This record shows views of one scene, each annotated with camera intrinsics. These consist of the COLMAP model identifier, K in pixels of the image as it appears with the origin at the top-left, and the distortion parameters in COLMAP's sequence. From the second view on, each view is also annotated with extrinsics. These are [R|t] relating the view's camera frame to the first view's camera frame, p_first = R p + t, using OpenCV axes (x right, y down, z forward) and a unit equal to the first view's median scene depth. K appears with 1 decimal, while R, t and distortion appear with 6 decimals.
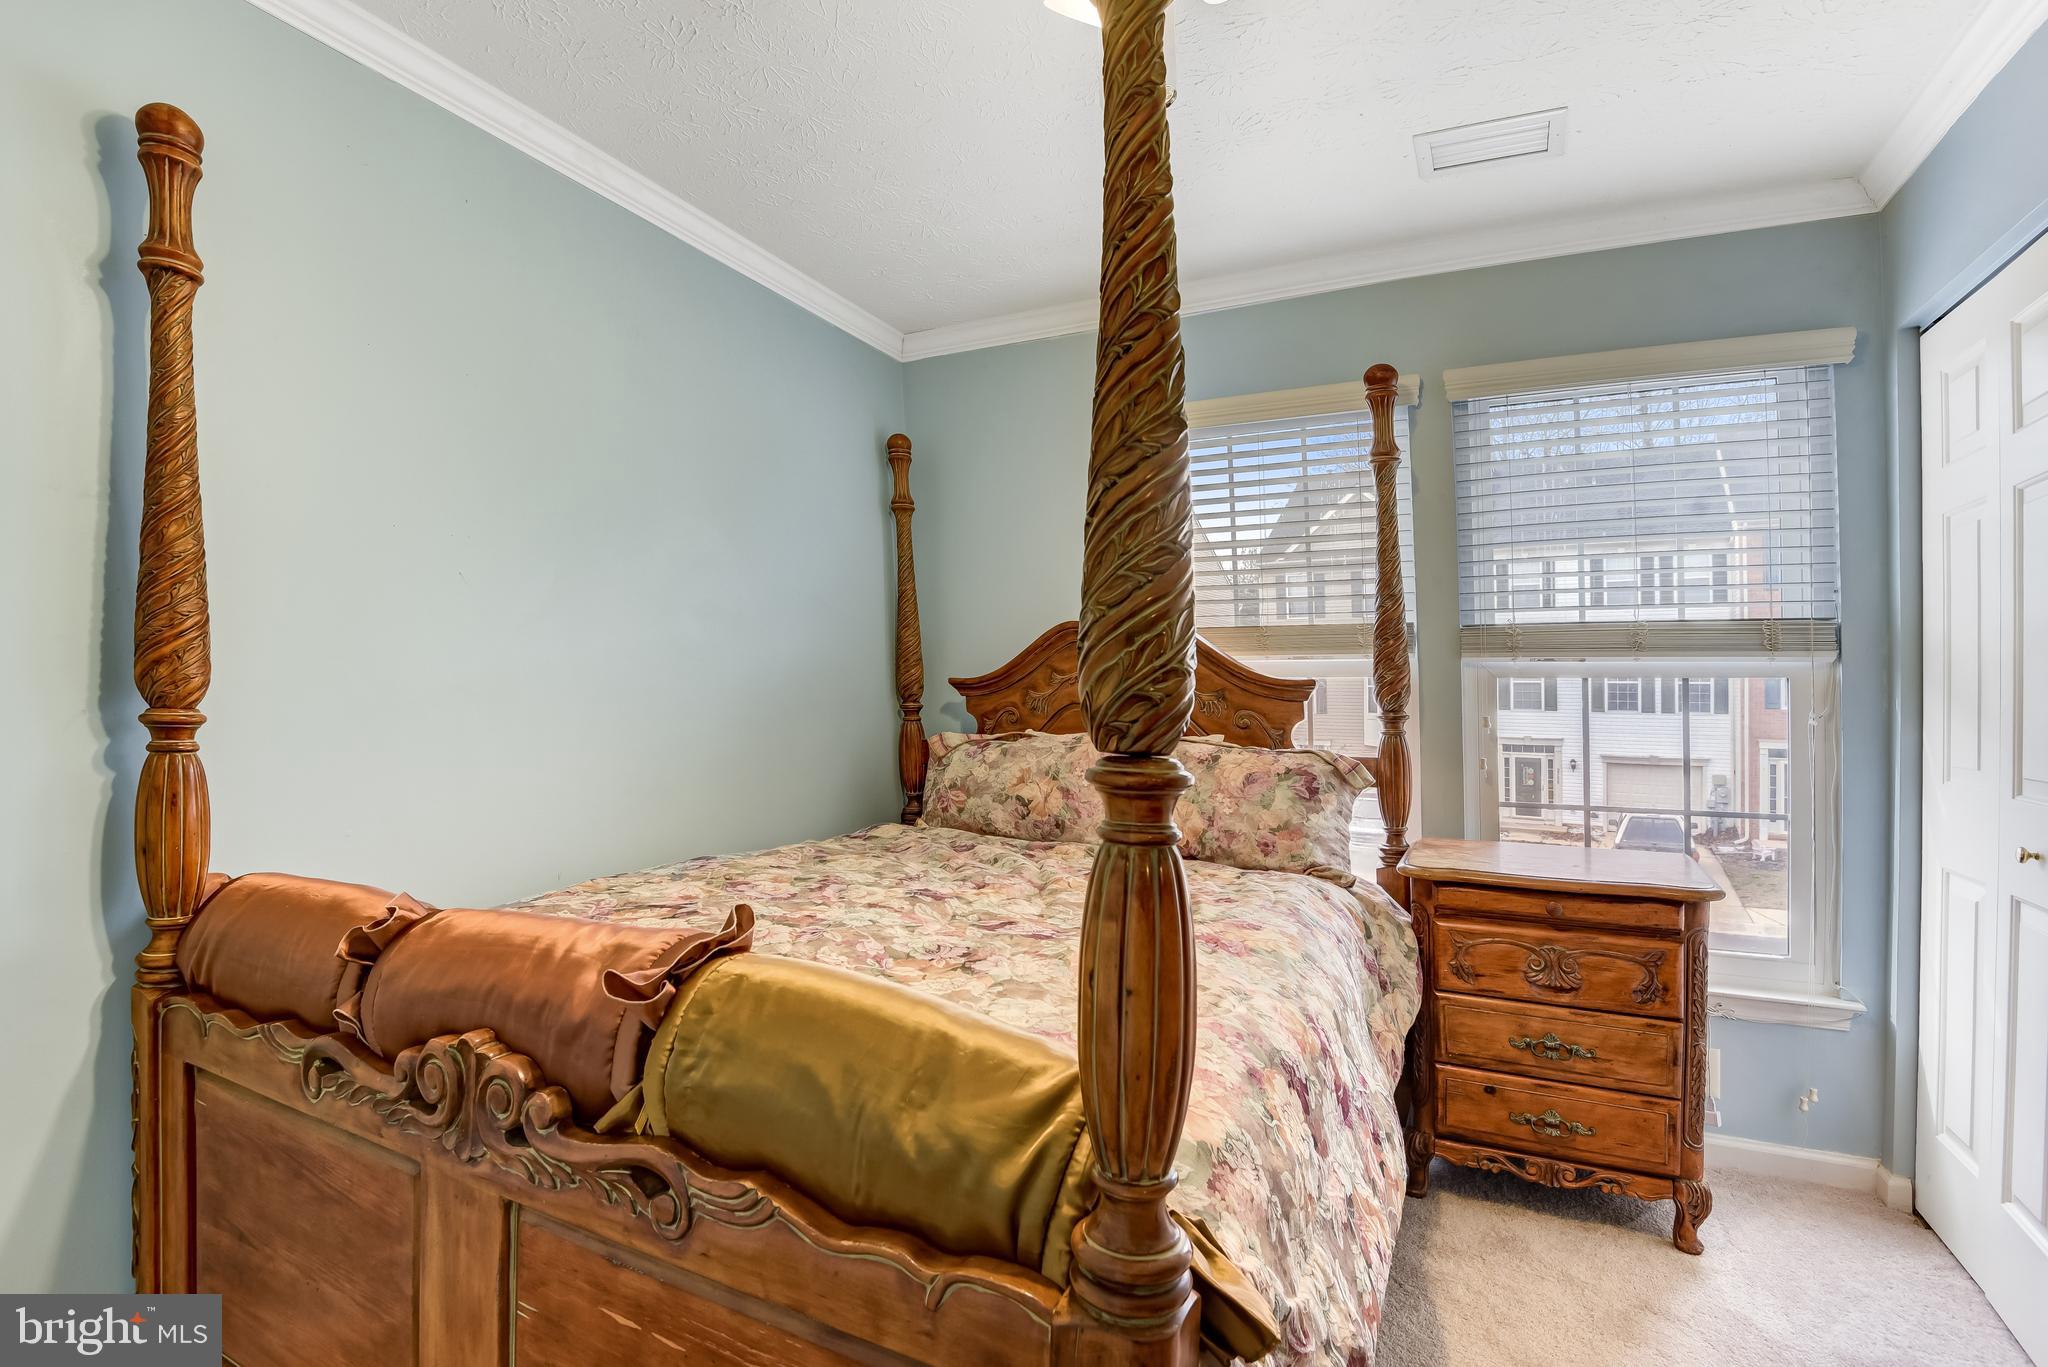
lens RADIAL K [[971.4, 0, 1024.0], [0, 971.4, 683.5], [0, 0, 1]] dist [-0.000001, -0.016289]
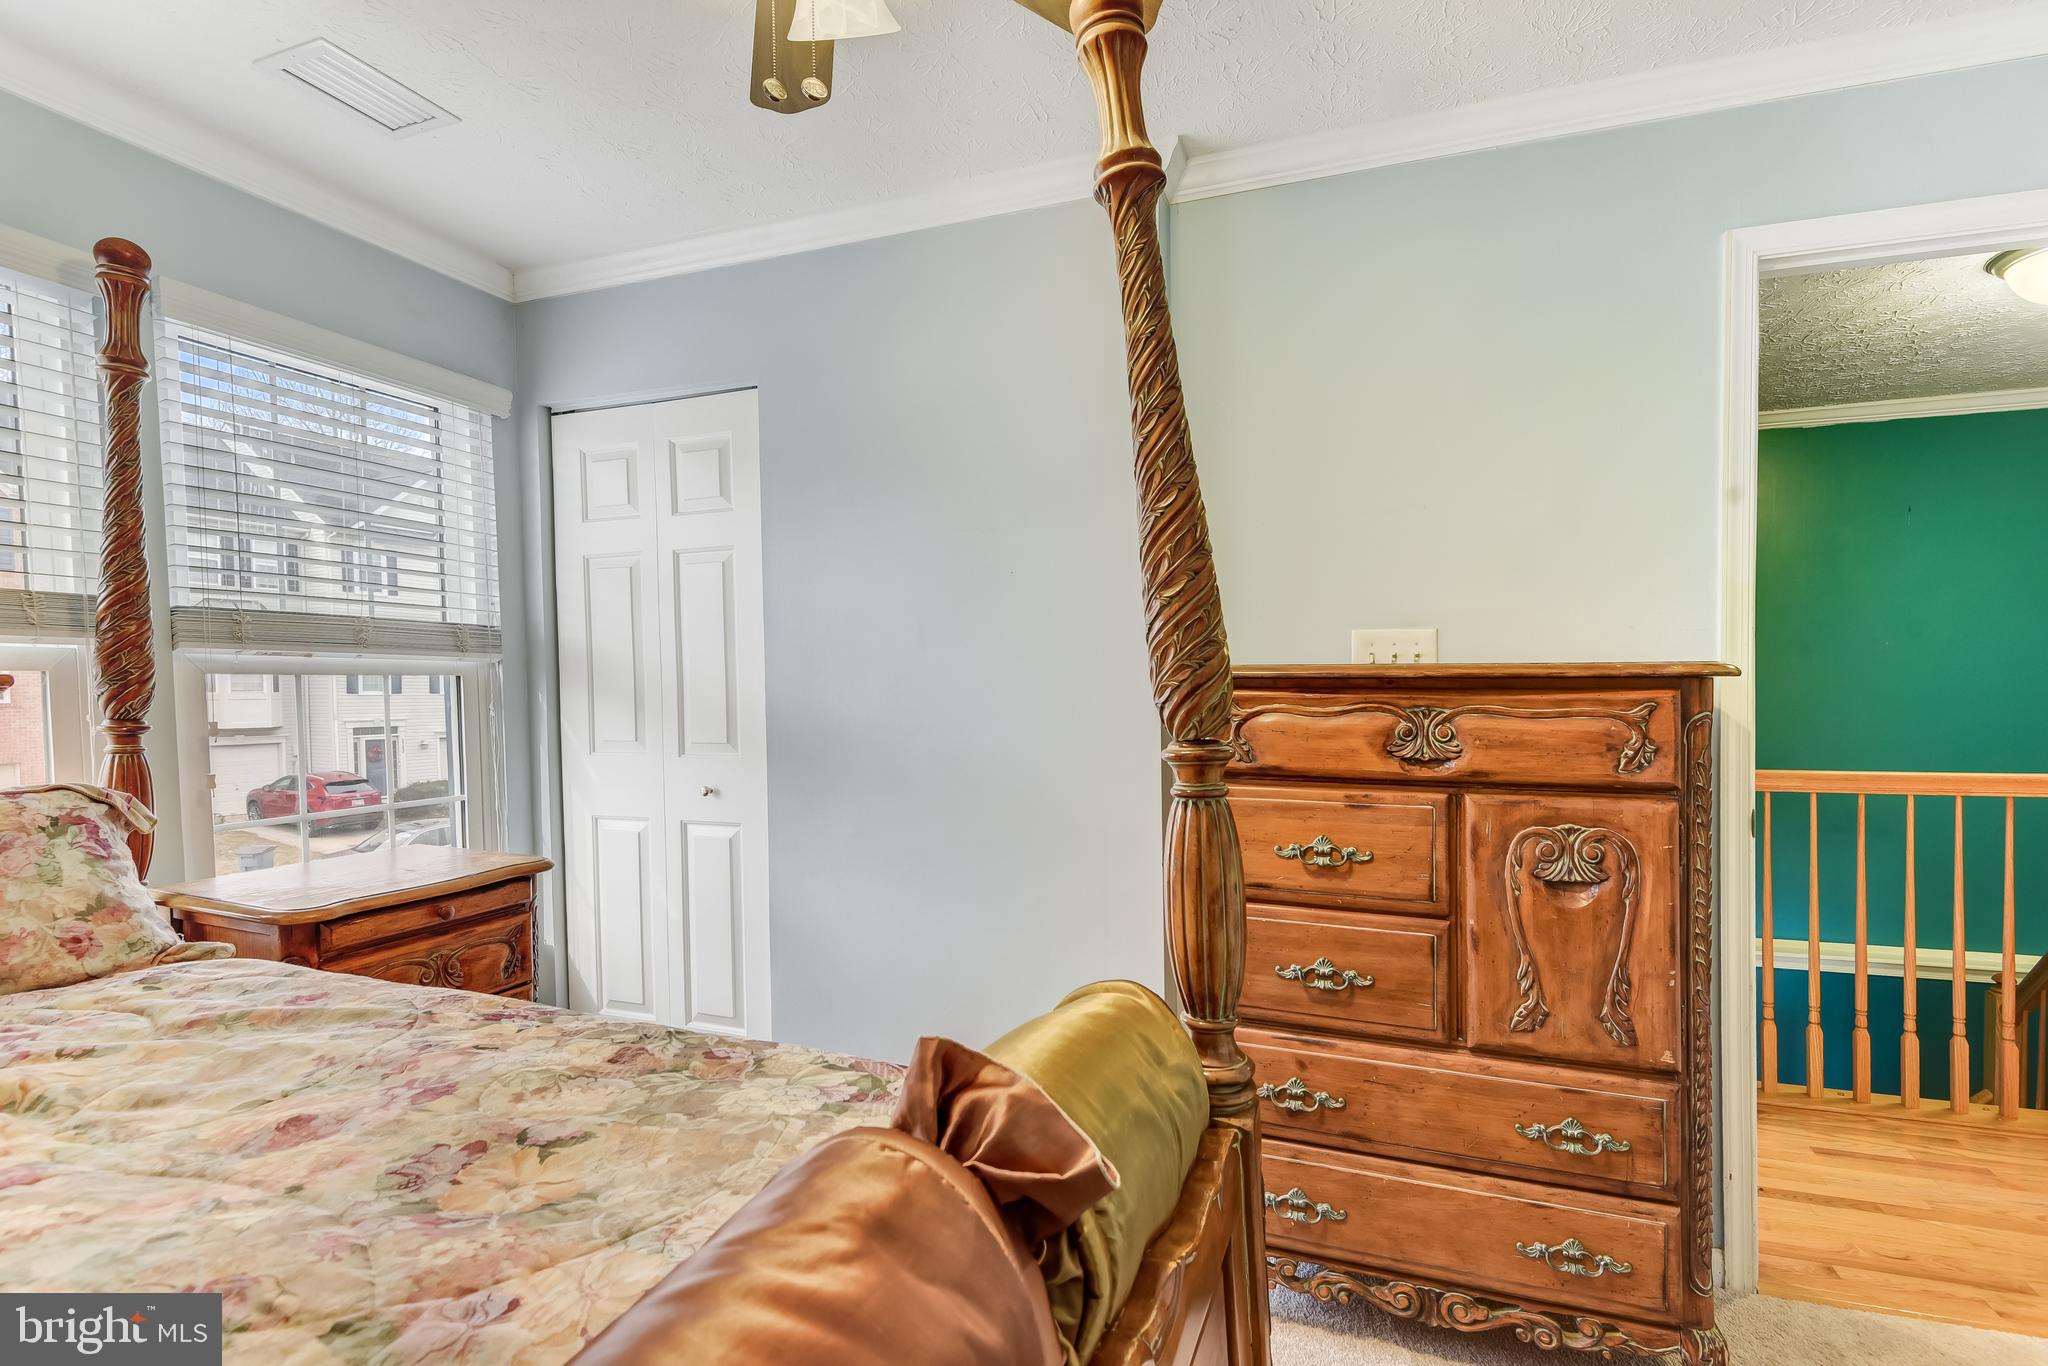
lens RADIAL K [[971.4, 0, 1024.0], [0, 971.4, 683.0], [0, 0, 1]] dist [-0.000001, -0.016289]
pose [[-0.085390, -0.004541, 0.996337, -0.414220], [-0.001379, 0.999989, 0.004439, -0.003261], [-0.996347, -0.000995, -0.085395, 0.443343]]
